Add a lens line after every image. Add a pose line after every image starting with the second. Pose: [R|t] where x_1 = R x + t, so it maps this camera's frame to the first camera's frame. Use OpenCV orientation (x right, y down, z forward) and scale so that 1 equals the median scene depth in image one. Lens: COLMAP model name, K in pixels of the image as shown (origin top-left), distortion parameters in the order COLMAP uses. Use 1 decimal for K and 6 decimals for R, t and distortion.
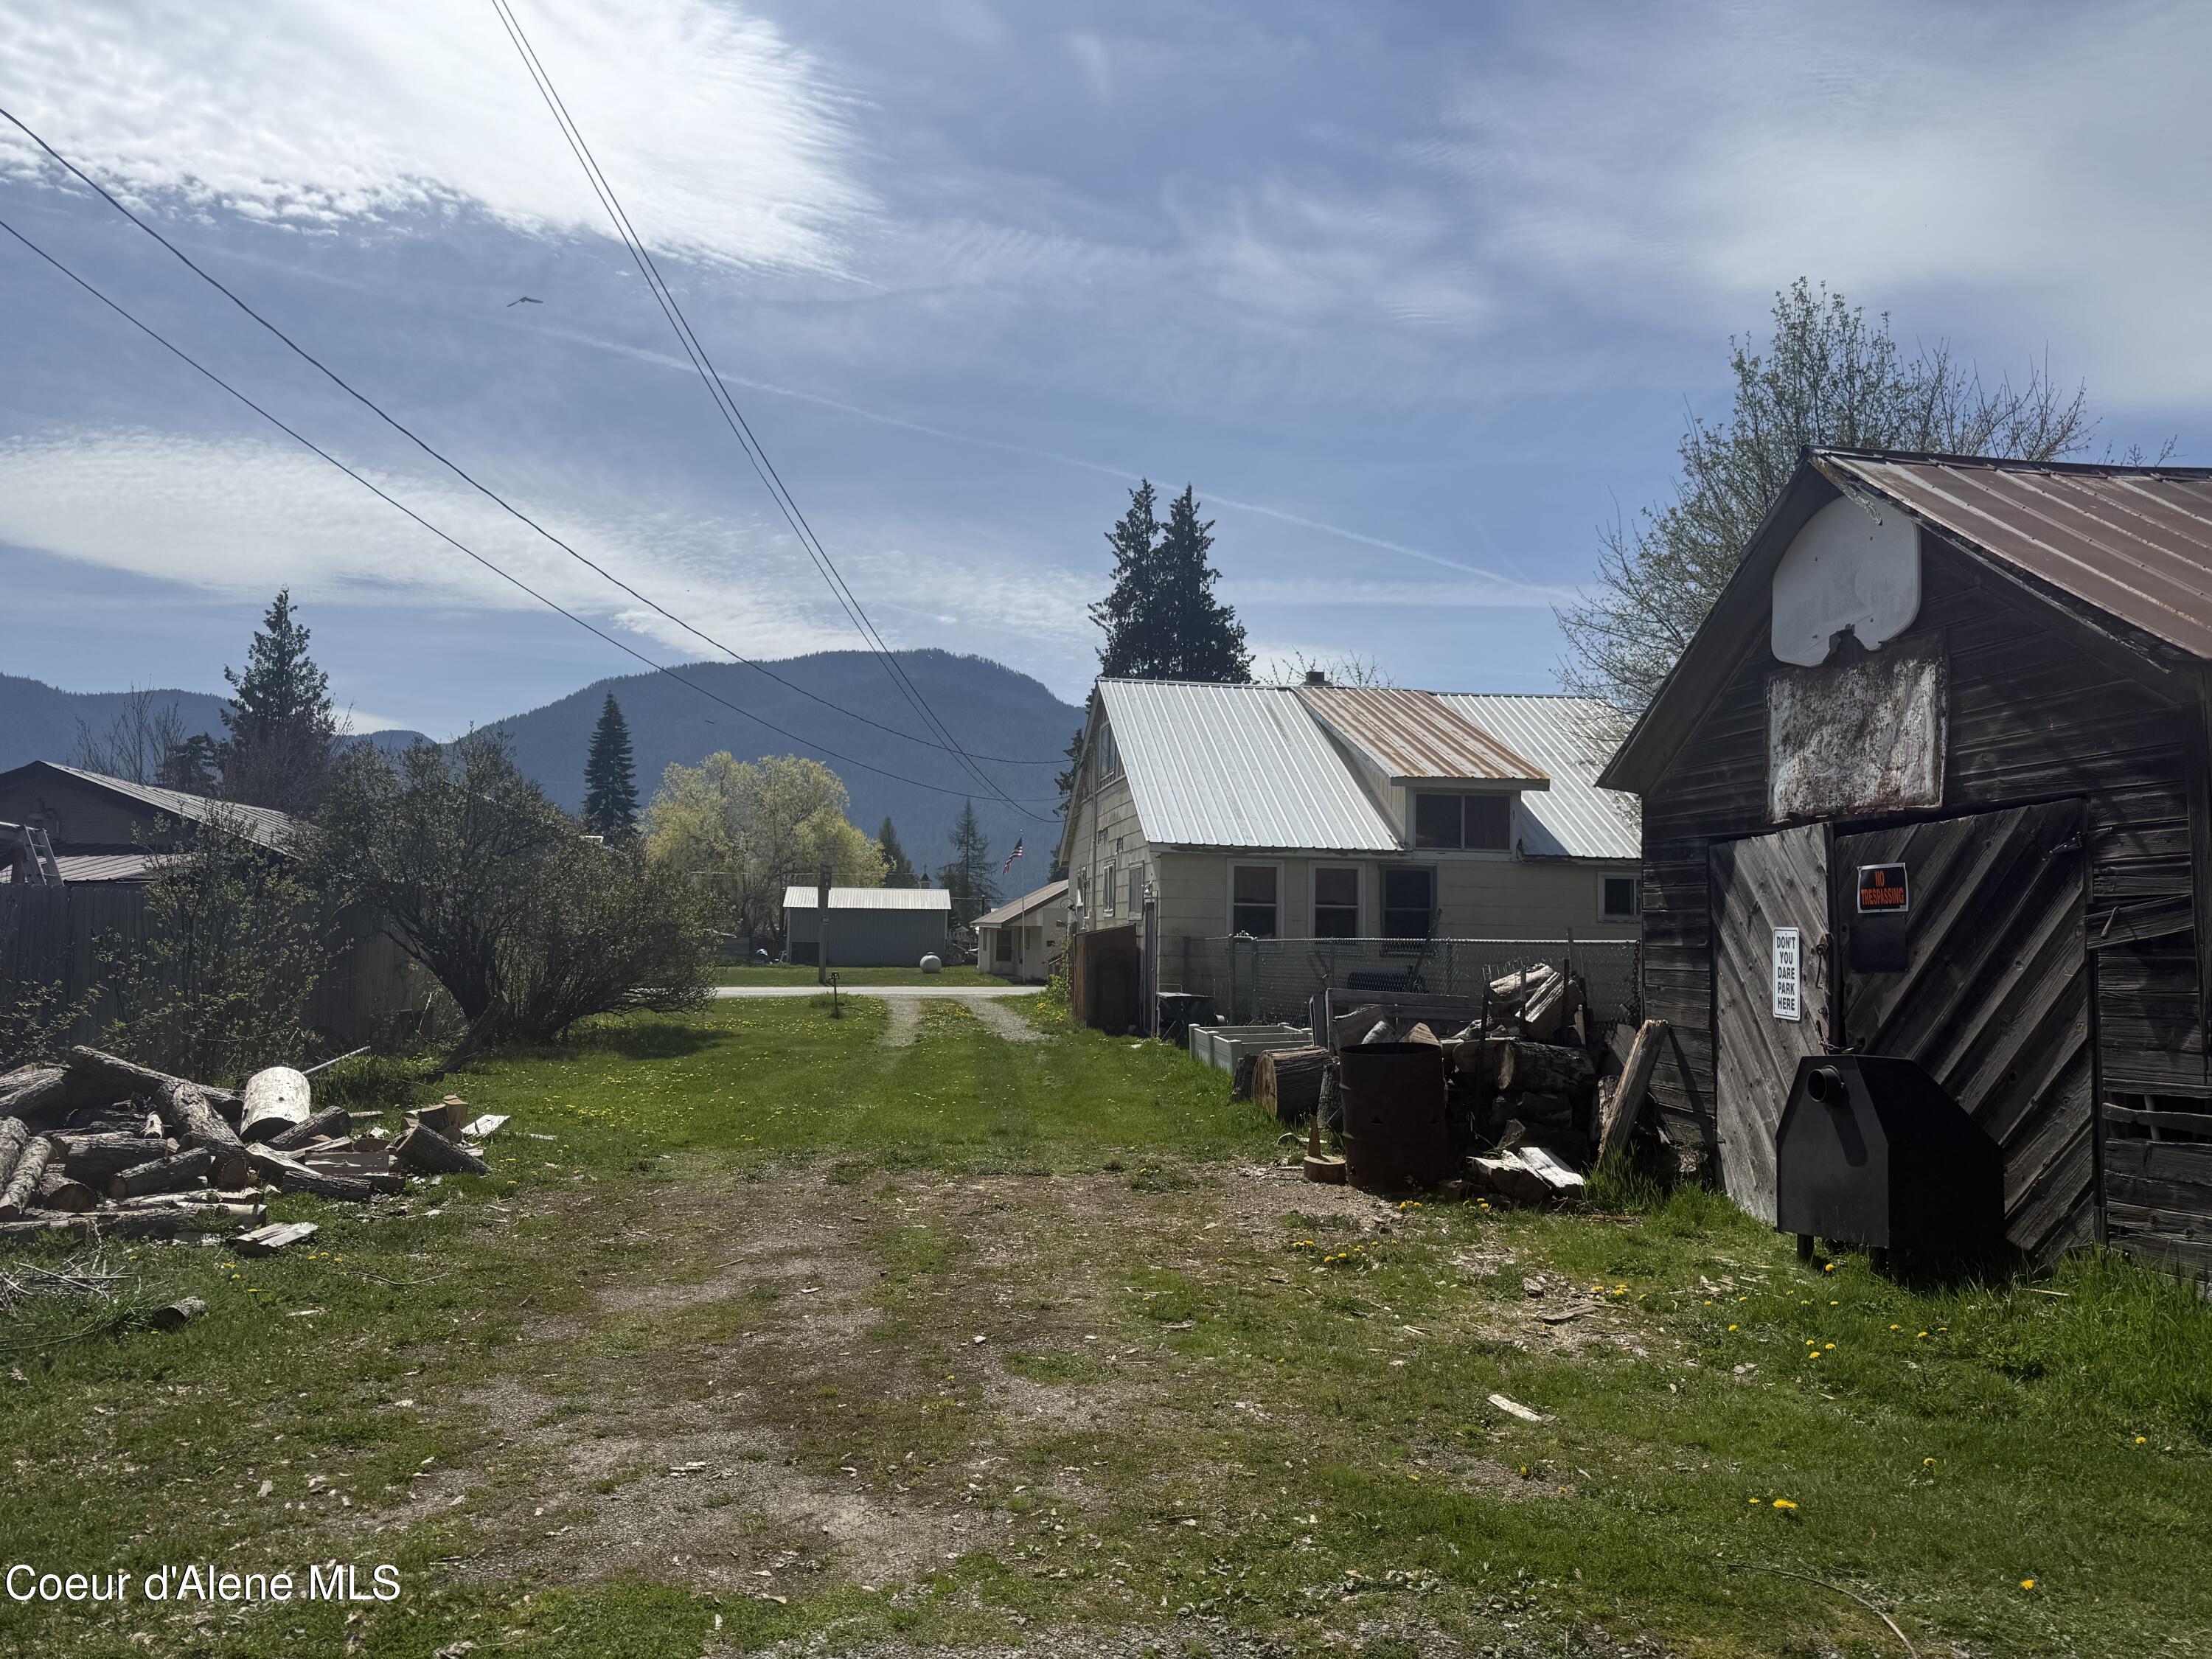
lens RADIAL K [[1576.0, 0, 1105.4], [0, 1576.0, 827.9], [0, 0, 1]] dist [0.024468, -0.004439]
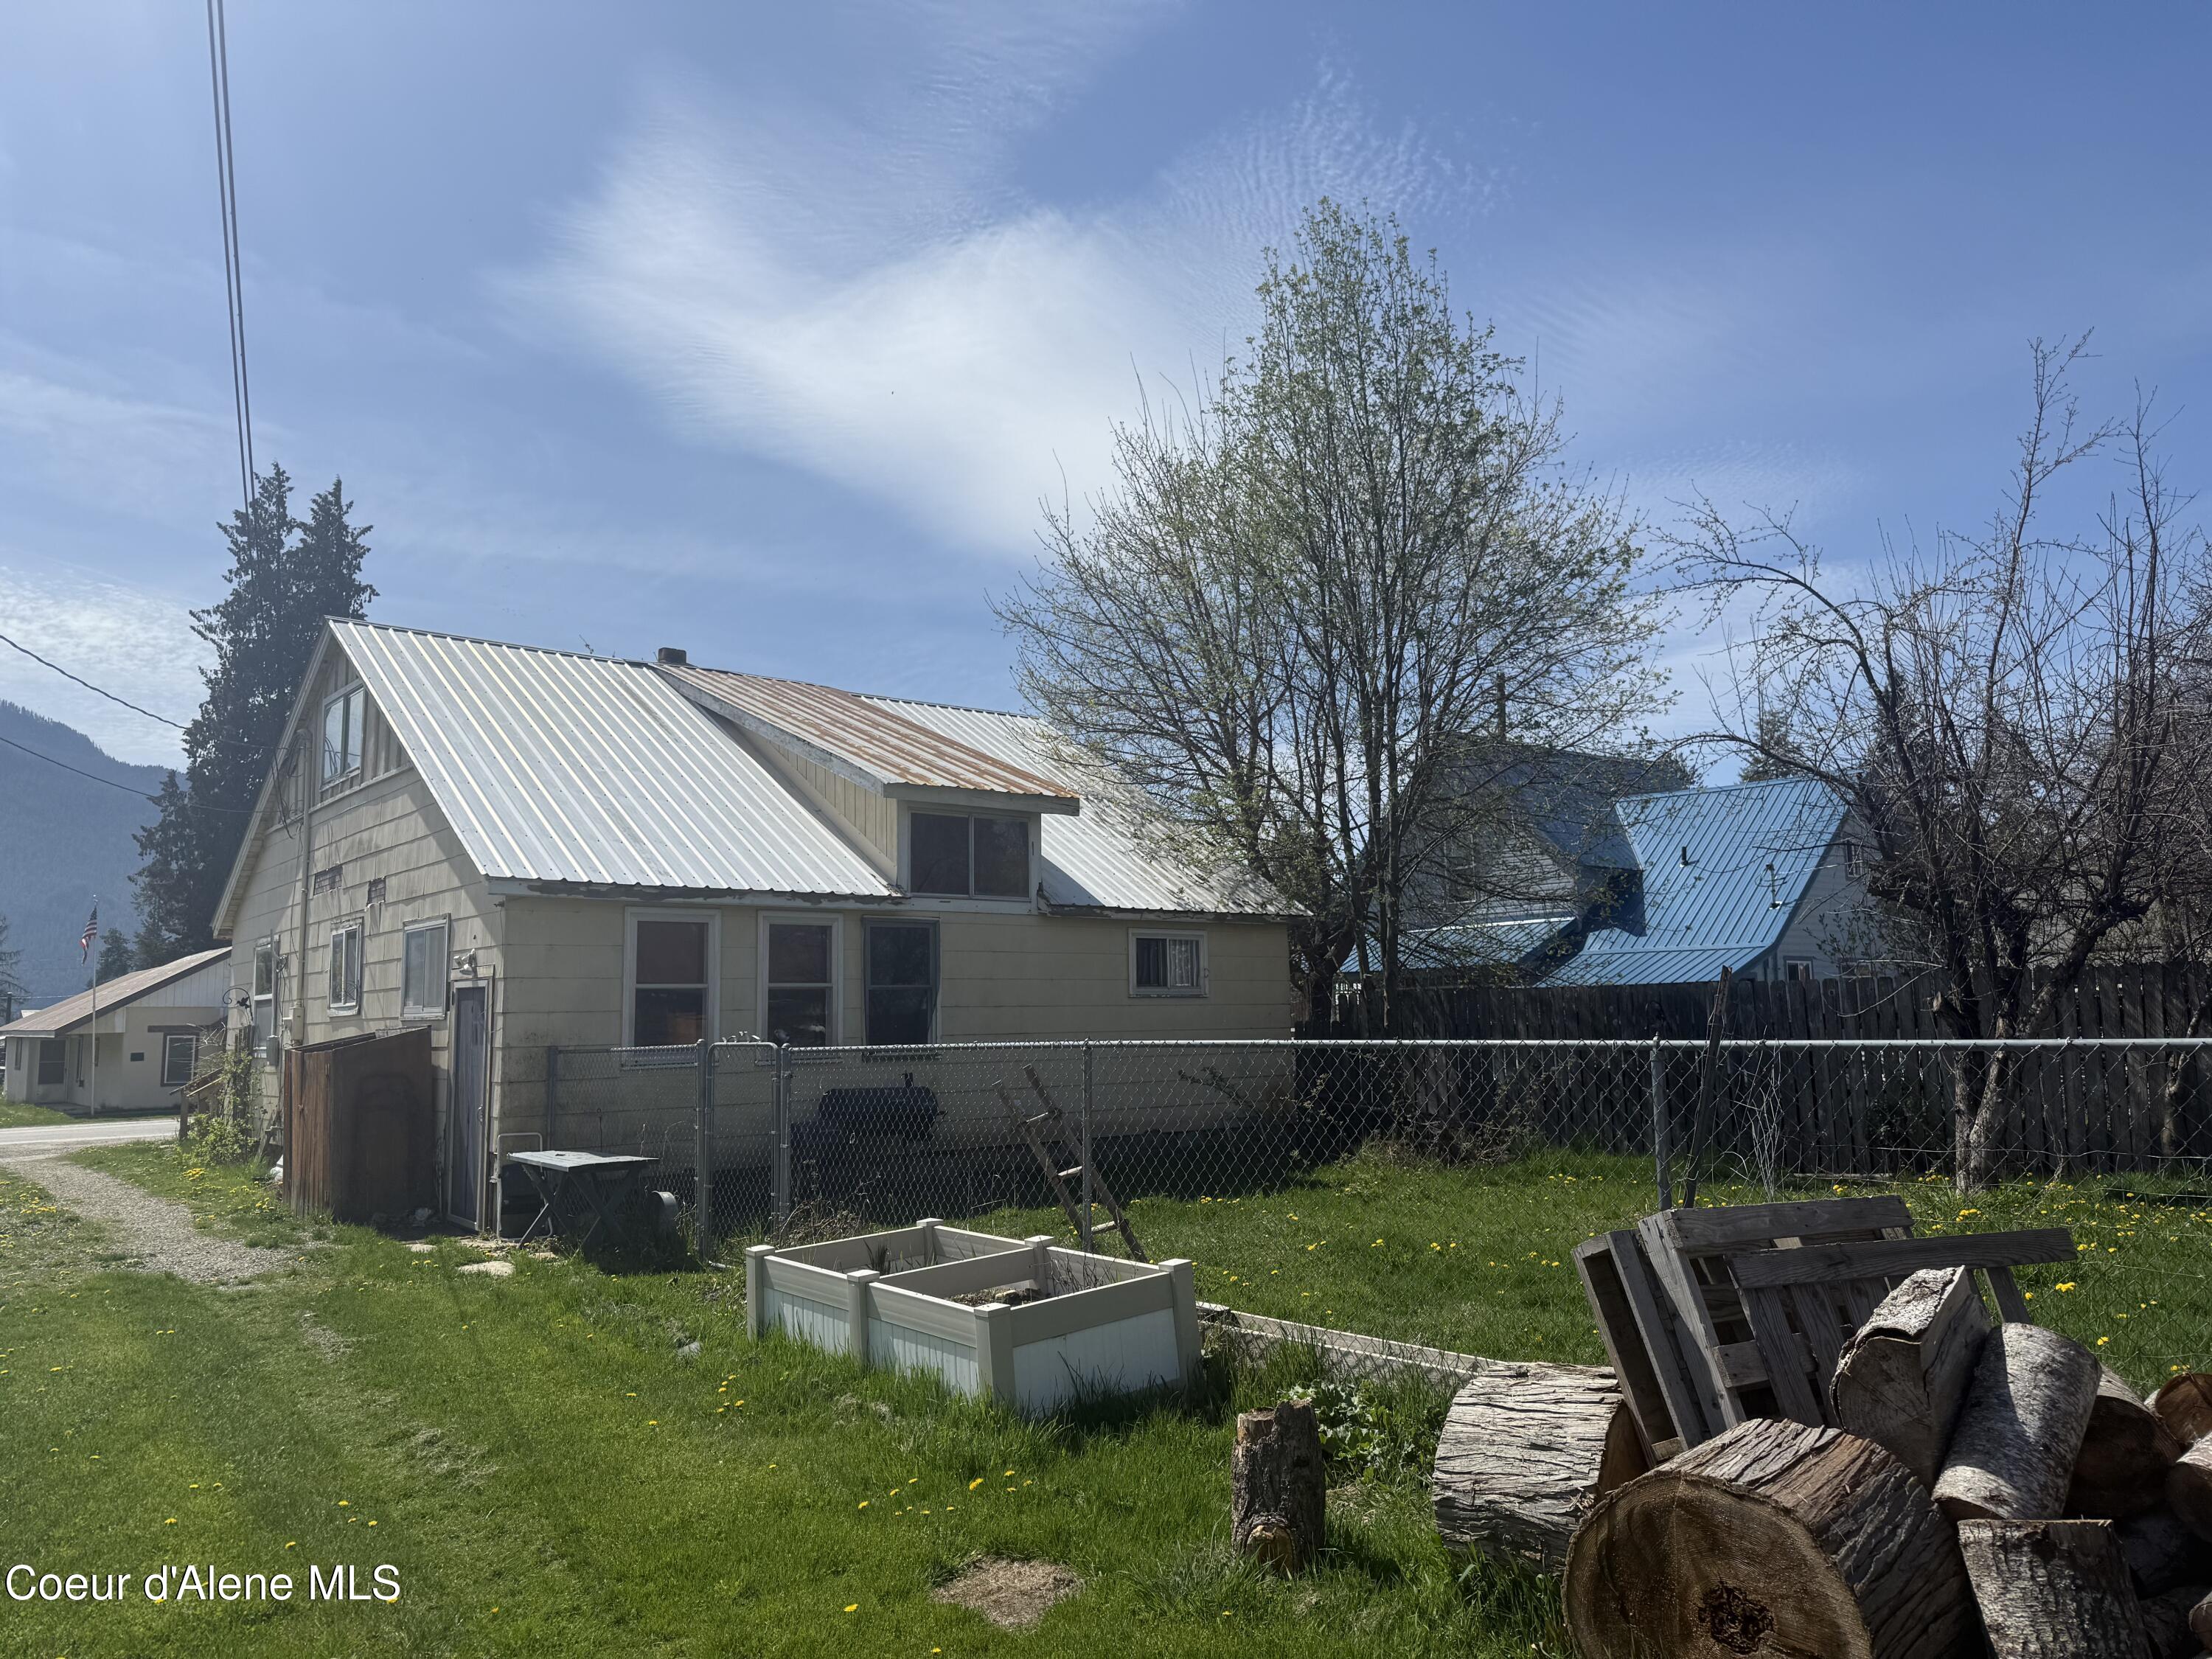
lens RADIAL K [[1576.0, 0, 1109.3], [0, 1576.0, 832.2], [0, 0, 1]] dist [0.024468, -0.004439]
pose [[0.860030, 0.027299, 0.509513, -0.055799], [-0.001682, 0.998714, -0.050670, 0.017404], [-0.510241, 0.042721, 0.858970, 0.341527]]
